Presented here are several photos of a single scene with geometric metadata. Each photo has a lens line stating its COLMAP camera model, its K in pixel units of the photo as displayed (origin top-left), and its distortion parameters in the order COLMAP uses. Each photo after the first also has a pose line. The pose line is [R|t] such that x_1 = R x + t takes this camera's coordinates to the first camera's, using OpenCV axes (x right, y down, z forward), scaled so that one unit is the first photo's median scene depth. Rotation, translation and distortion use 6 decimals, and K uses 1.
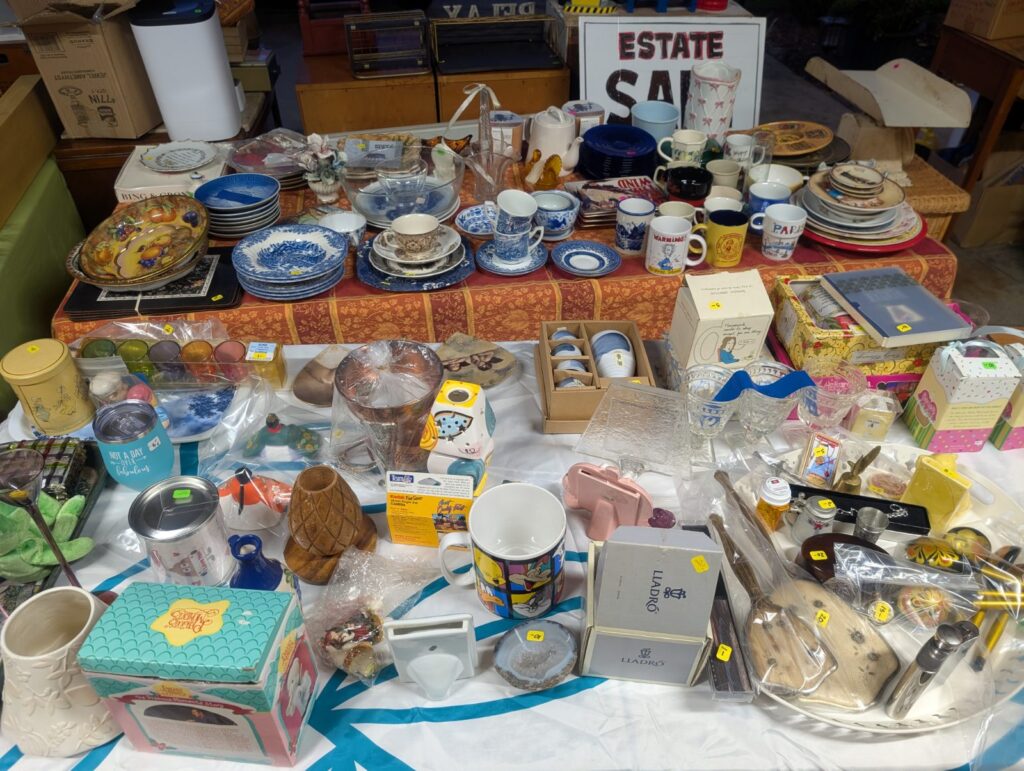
lens RADIAL K [[739.1, 0, 508.6], [0, 739.1, 384.1], [0, 0, 1]] dist [0.017477, -0.015451]
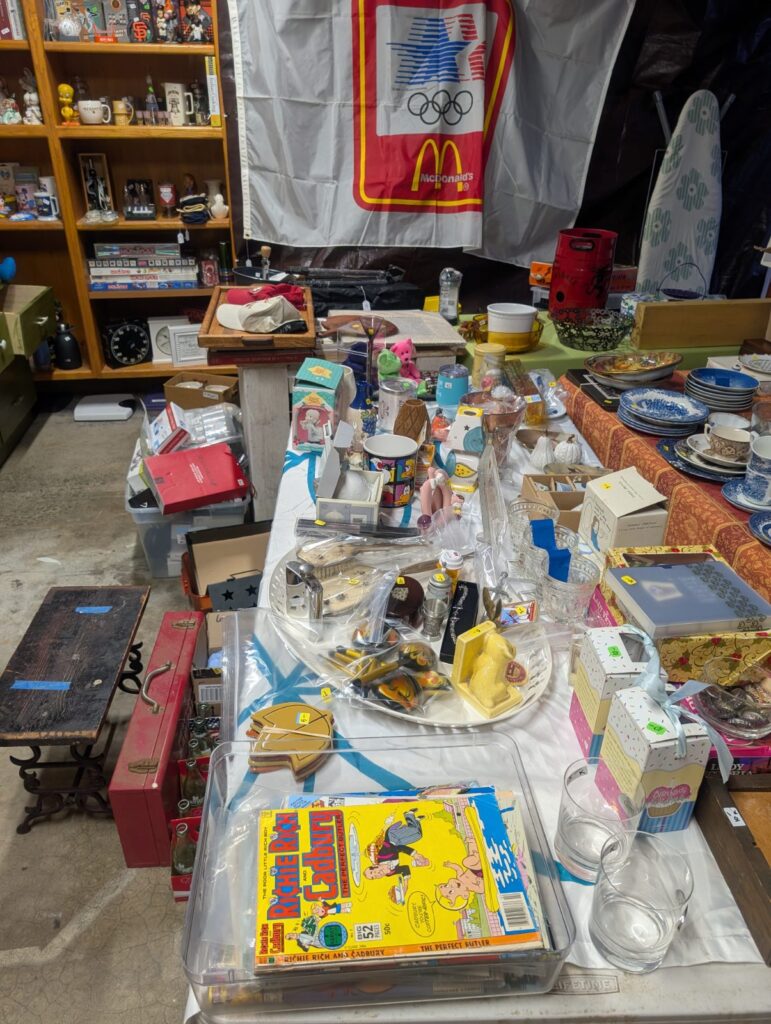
lens RADIAL K [[739.1, 0, 376.5], [0, 739.1, 511.5], [0, 0, 1]] dist [0.017477, -0.015451]
pose [[0.005670, 0.485370, -0.874290, 0.751517], [-0.662902, 0.656413, 0.360115, -0.148806], [0.748685, 0.577527, 0.325474, 0.227250]]
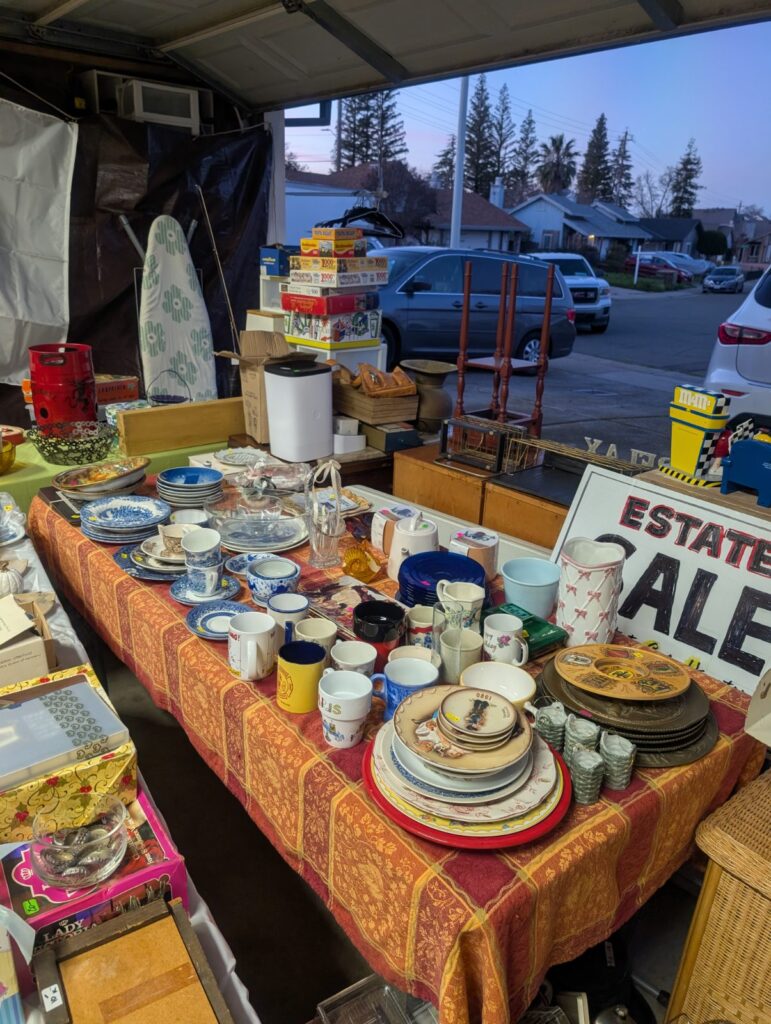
lens RADIAL K [[739.1, 0, 376.5], [0, 739.1, 511.5], [0, 0, 1]] dist [0.017477, -0.015451]
pose [[0.509493, 0.314205, -0.801057, 0.761498], [-0.585888, 0.808488, -0.055519, -0.284139], [0.630201, 0.497616, 0.596008, 0.390976]]
